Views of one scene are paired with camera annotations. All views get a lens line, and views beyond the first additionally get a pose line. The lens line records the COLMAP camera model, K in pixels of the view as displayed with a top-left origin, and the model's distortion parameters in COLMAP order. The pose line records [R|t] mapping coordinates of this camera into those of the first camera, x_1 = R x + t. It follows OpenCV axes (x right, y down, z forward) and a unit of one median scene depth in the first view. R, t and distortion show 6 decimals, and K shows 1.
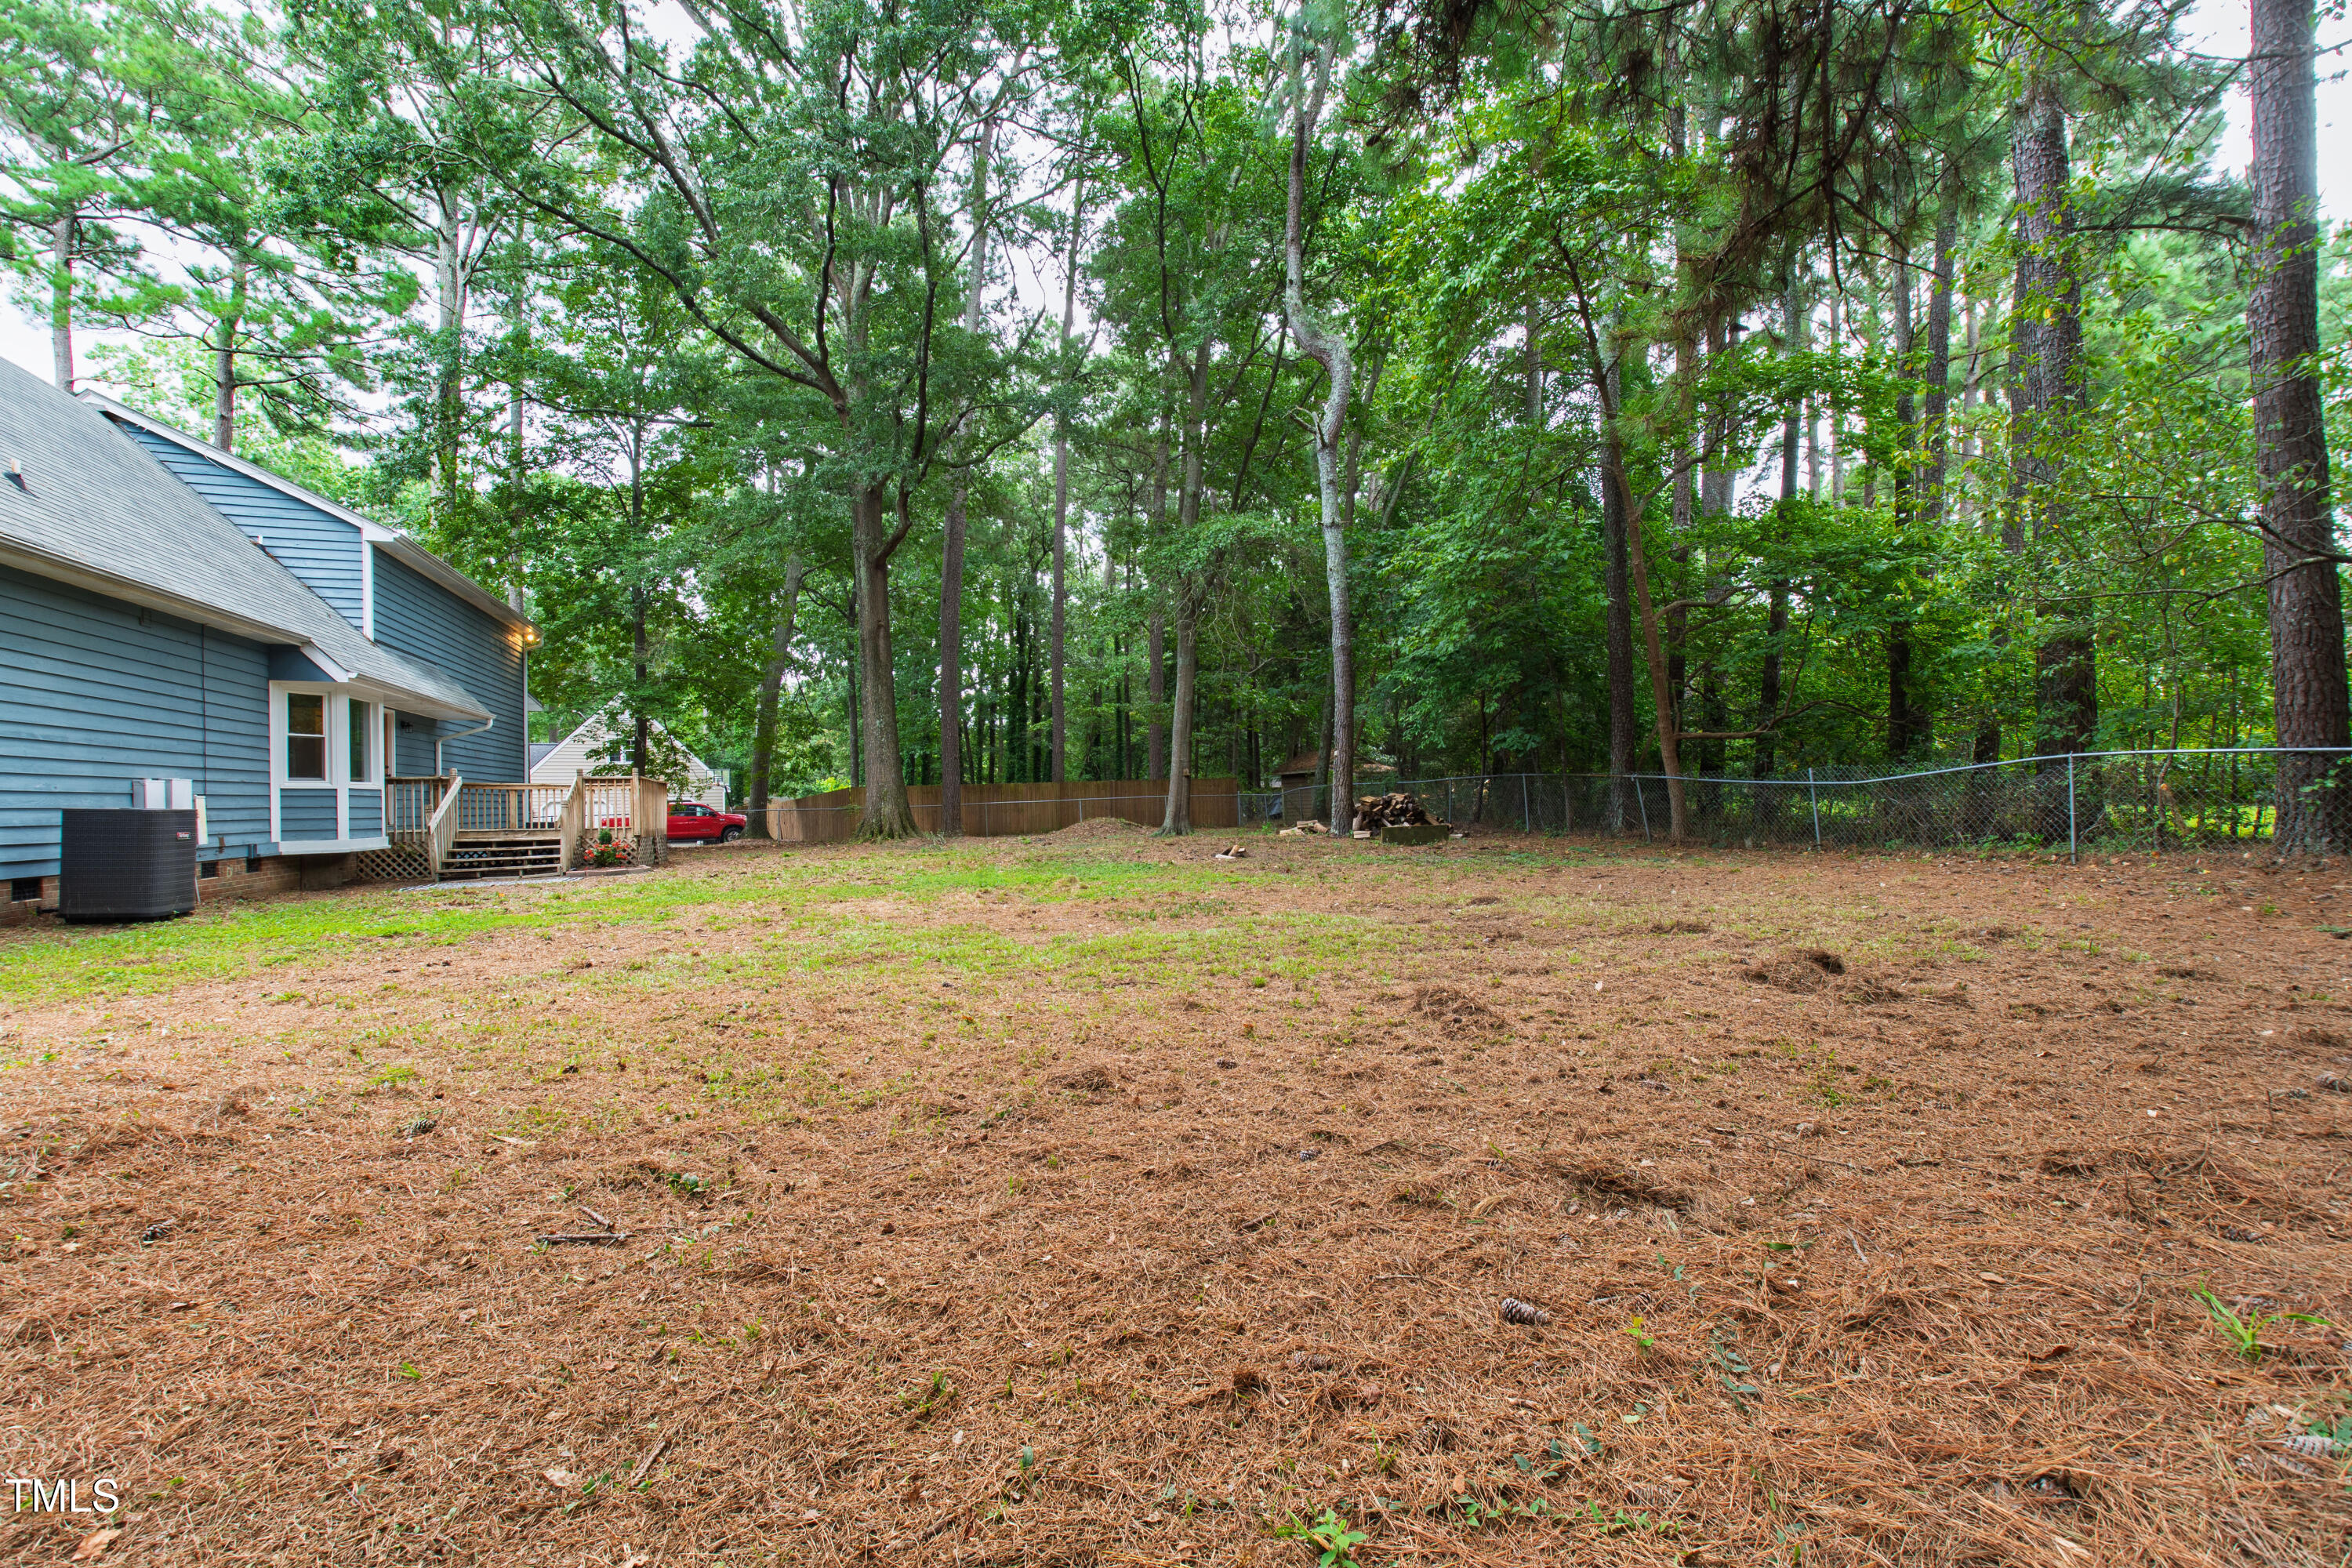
lens RADIAL K [[1025.6, 0, 1186.3], [0, 1025.6, 799.6], [0, 0, 1]] dist [-0.000832, -0.000186]
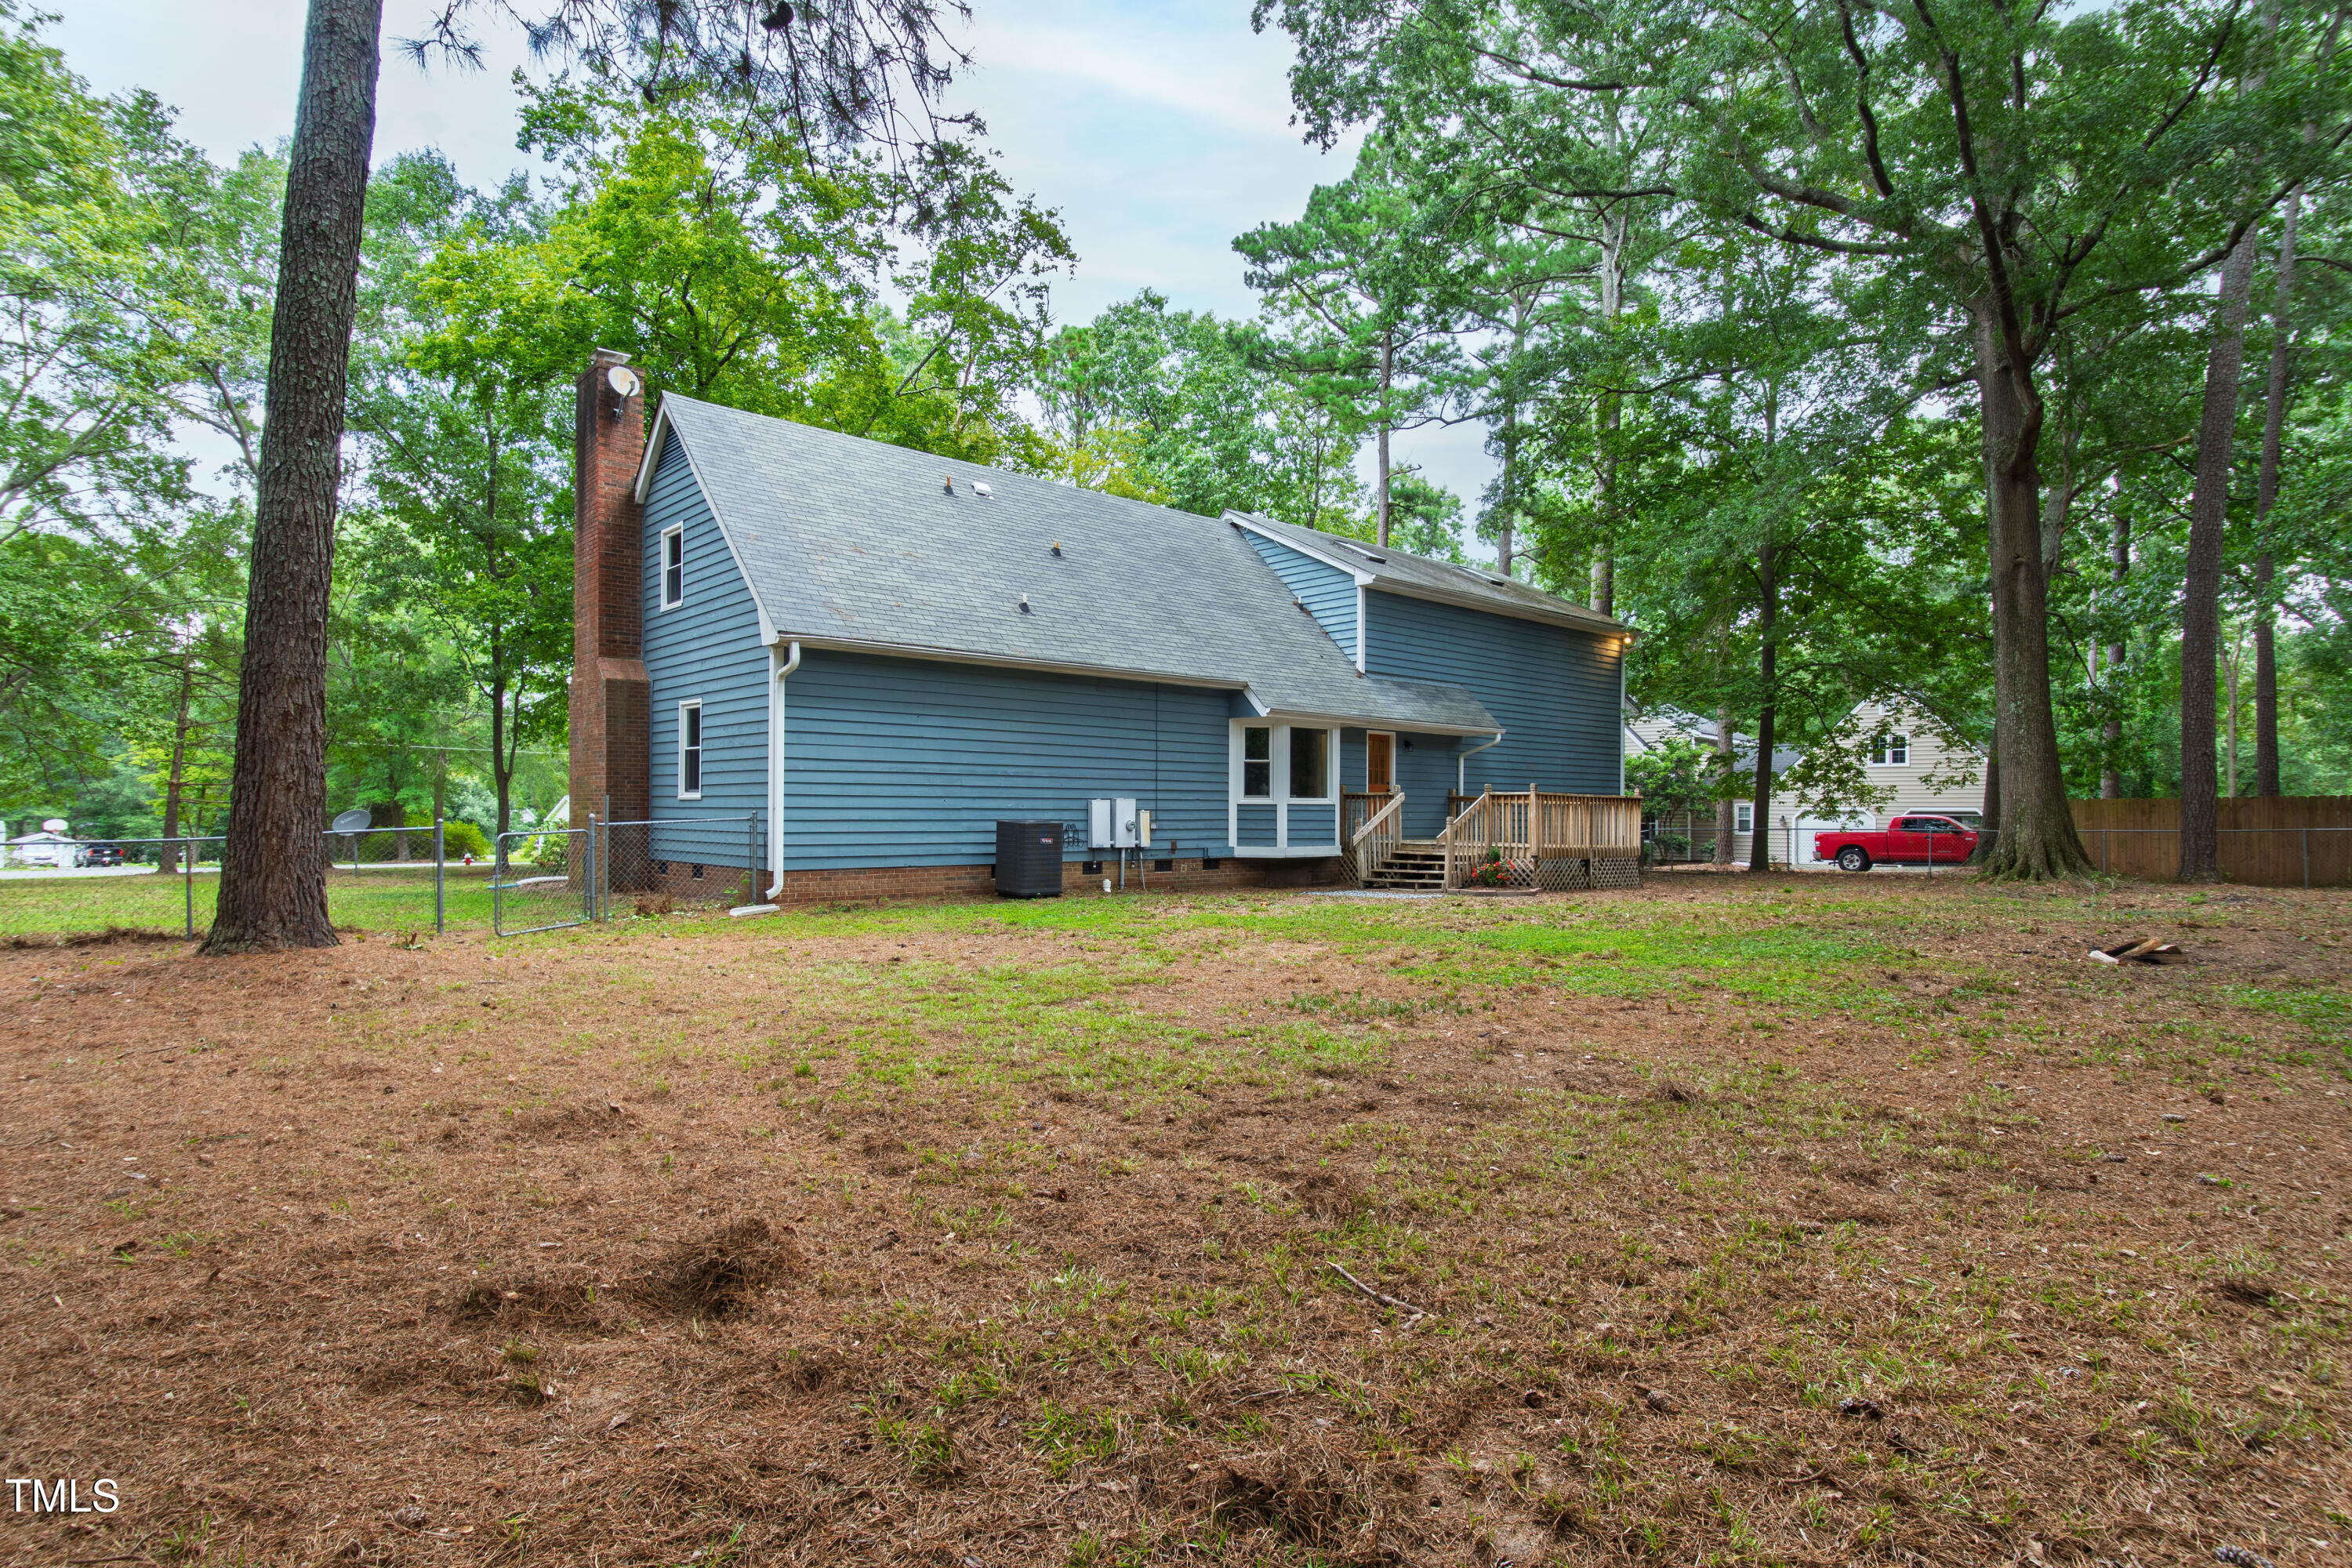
lens RADIAL K [[1225.1, 0, 1176.0], [0, 1225.1, 784.0], [0, 0, 1]] dist [0.000896, 0.000054]
pose [[0.369718, -0.004031, -0.929135, 0.464731], [-0.010178, 0.999913, -0.008389, -0.021512], [0.929088, 0.012559, 0.369645, 0.364673]]
